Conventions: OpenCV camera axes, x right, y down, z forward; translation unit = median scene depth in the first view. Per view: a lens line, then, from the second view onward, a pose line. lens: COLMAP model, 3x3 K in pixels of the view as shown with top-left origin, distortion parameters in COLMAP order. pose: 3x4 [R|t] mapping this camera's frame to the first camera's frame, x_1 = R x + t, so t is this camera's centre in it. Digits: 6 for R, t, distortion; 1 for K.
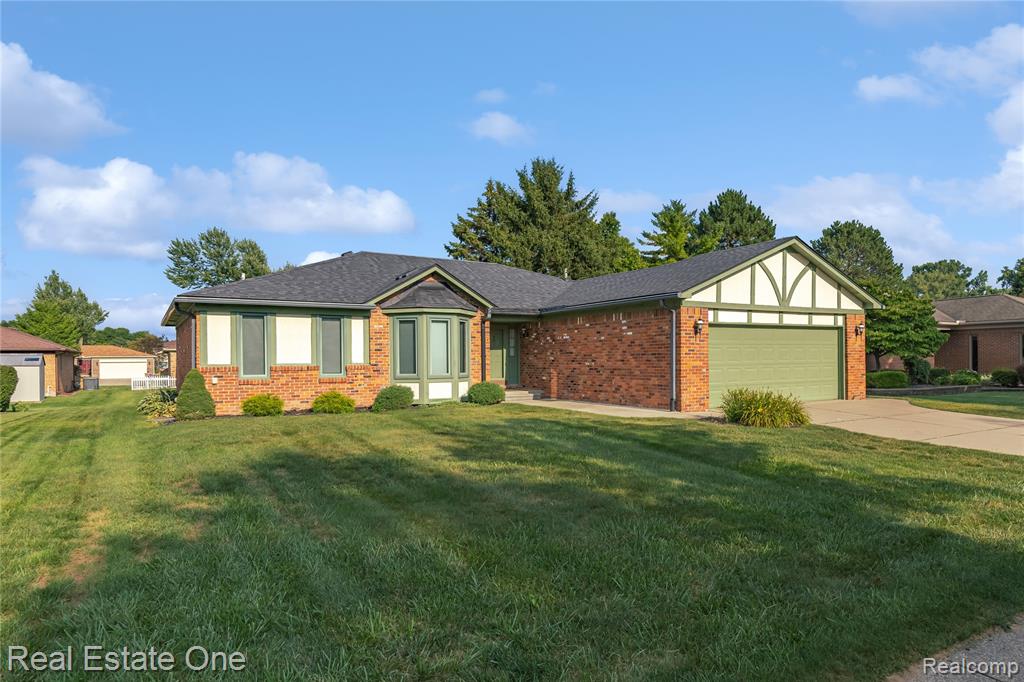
lens RADIAL K [[644.1, 0, 587.8], [0, 644.1, 361.7], [0, 0, 1]] dist [0.001730, 0.000044]
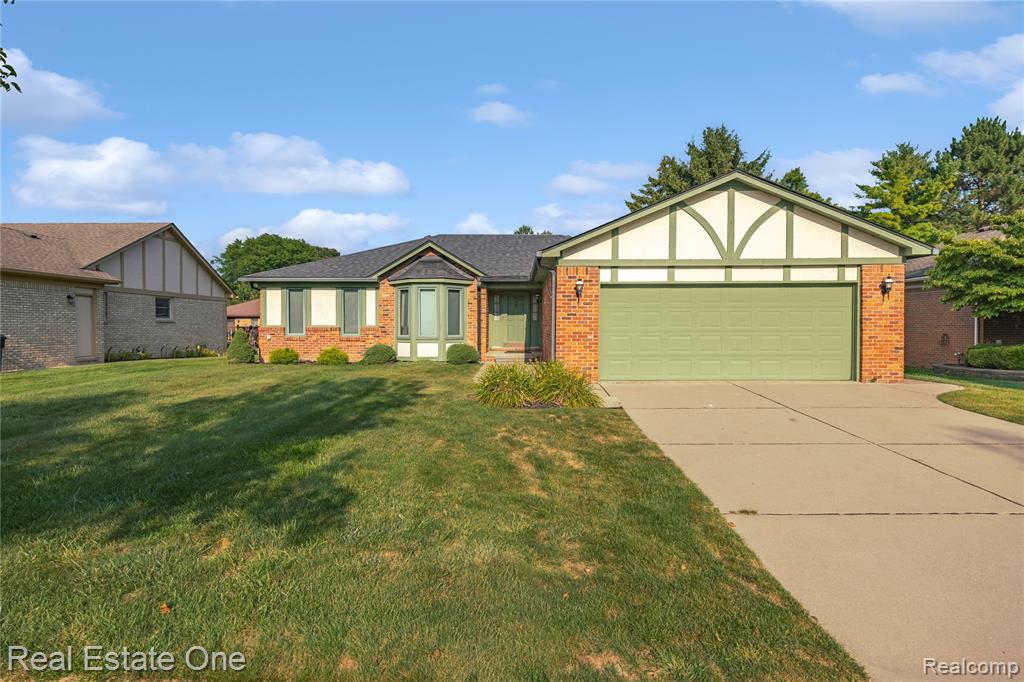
lens RADIAL K [[557.6, 0, 518.3], [0, 557.6, 333.1], [0, 0, 1]] dist [-0.003019, -0.003779]
pose [[0.818826, 0.017063, -0.573788, 0.468829], [-0.009788, 0.999828, 0.015765, -0.002619], [0.573959, -0.007293, 0.818852, 0.272235]]
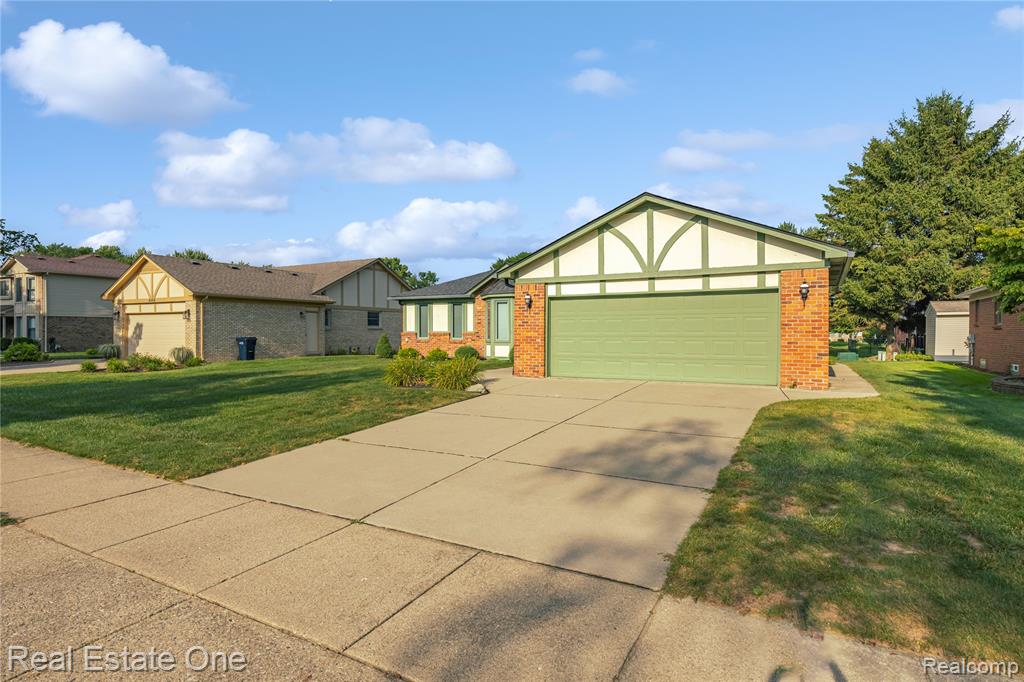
lens RADIAL K [[557.6, 0, 512.8], [0, 557.6, 340.0], [0, 0, 1]] dist [-0.003019, -0.003779]
pose [[0.438165, 0.022039, -0.898624, 0.883053], [-0.009564, 0.999757, 0.019856, -0.004758], [0.898844, -0.000106, 0.438269, 0.470540]]
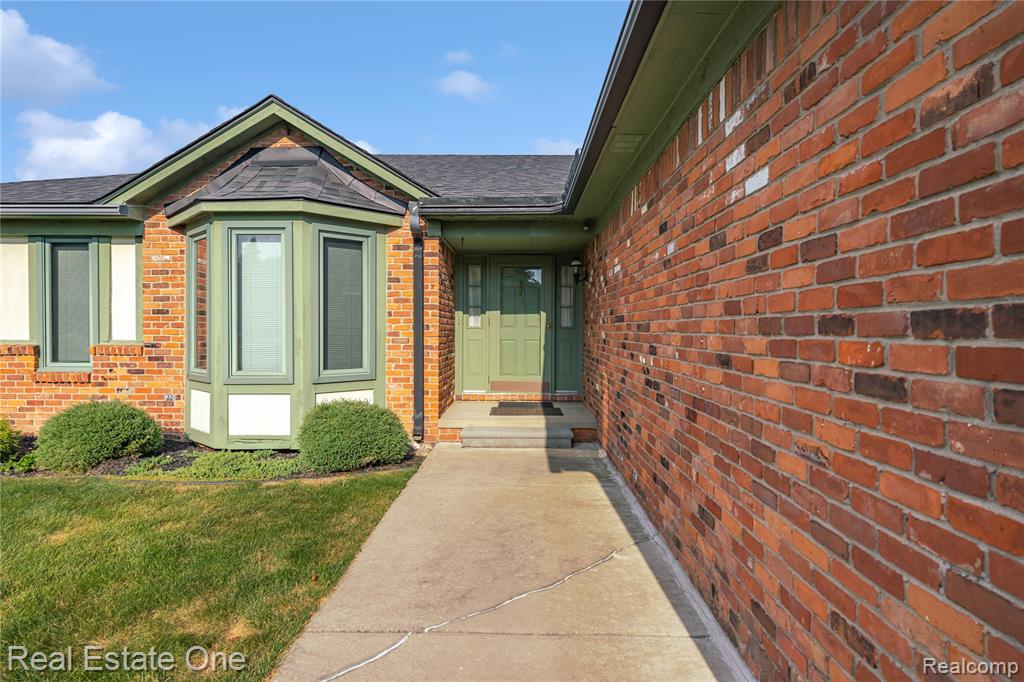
lens RADIAL K [[557.6, 0, 516.5], [0, 557.6, 337.0], [0, 0, 1]] dist [-0.003019, -0.003779]
pose [[0.816104, 0.017232, -0.577649, 0.089322], [-0.011004, 0.999837, 0.014281, -0.008593], [0.577801, -0.005298, 0.816161, 0.803174]]
